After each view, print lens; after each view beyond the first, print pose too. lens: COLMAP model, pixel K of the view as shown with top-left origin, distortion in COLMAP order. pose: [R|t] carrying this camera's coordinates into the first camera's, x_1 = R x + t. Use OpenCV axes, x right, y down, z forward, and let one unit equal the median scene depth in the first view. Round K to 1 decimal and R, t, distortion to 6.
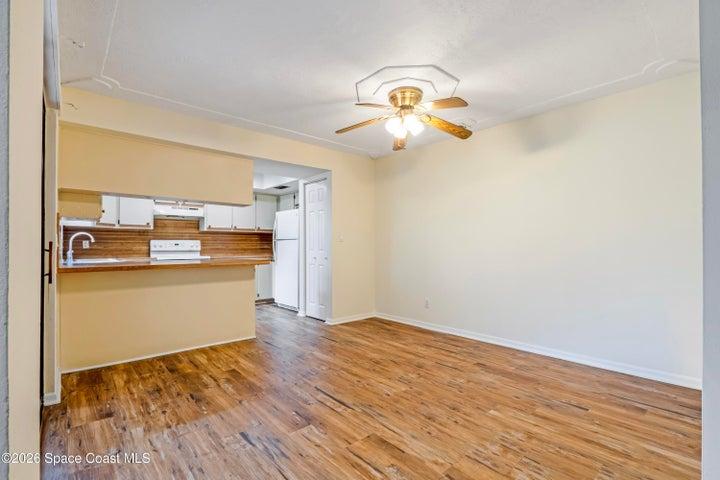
lens RADIAL K [[335.6, 0, 364.3], [0, 335.6, 243.4], [0, 0, 1]] dist [-0.001029, -0.000003]
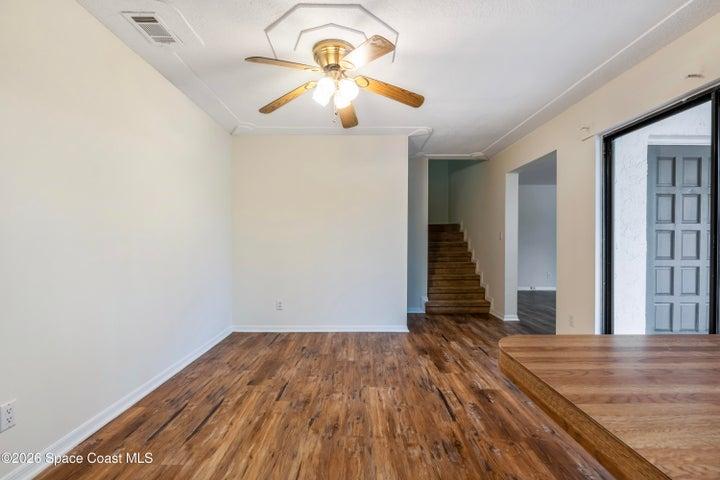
lens RADIAL K [[335.6, 0, 364.3], [0, 335.6, 243.4], [0, 0, 1]] dist [-0.001029, -0.000003]
pose [[-0.756785, -0.000195, 0.653664, -0.493272], [-0.005728, 0.999964, -0.006333, 0.015182], [-0.653639, -0.008537, -0.756759, 1.709264]]
